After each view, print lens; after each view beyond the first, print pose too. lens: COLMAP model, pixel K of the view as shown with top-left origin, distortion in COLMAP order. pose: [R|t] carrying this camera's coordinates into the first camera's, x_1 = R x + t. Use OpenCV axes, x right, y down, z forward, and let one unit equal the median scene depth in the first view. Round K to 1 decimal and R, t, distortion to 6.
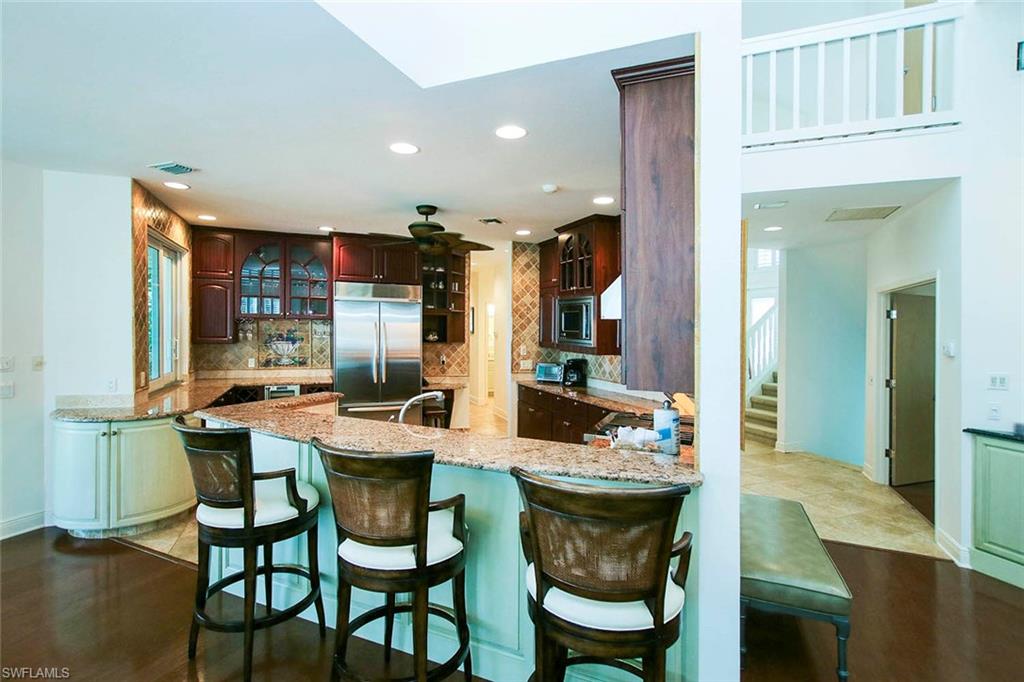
lens RADIAL K [[475.1, 0, 539.2], [0, 475.1, 364.2], [0, 0, 1]] dist [-0.000544, -0.000097]
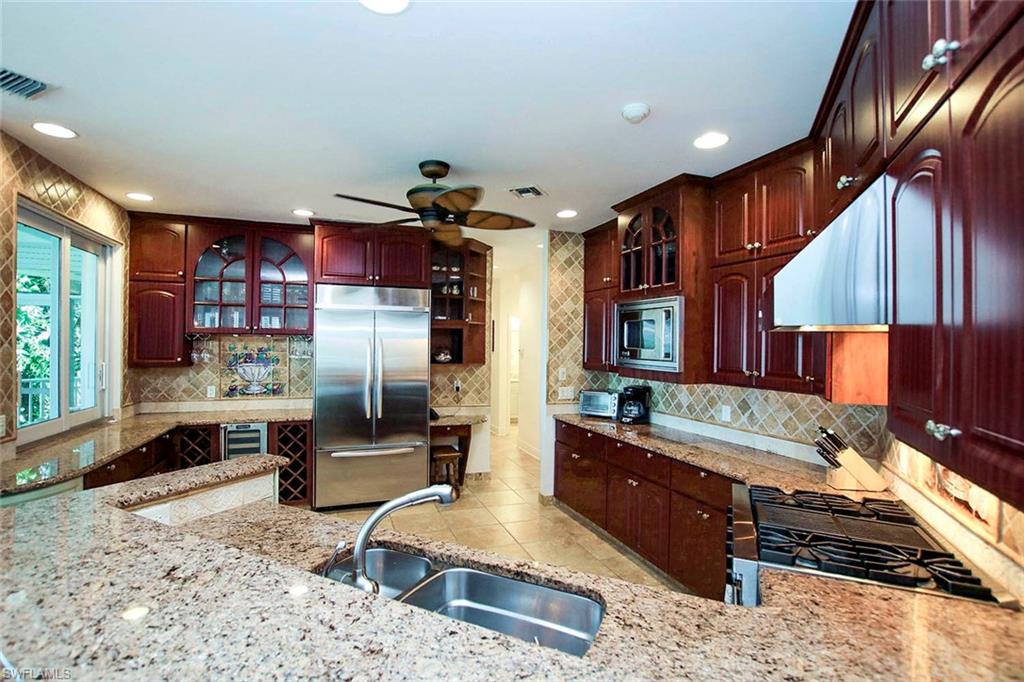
lens RADIAL K [[476.5, 0, 512.0], [0, 476.5, 341.0], [0, 0, 1]] dist [0.000202, 0.000030]
pose [[0.996130, -0.006203, -0.087672, -0.051237], [-0.000997, 0.996644, -0.081847, -0.021260], [0.087886, 0.081618, 0.992781, 0.262759]]
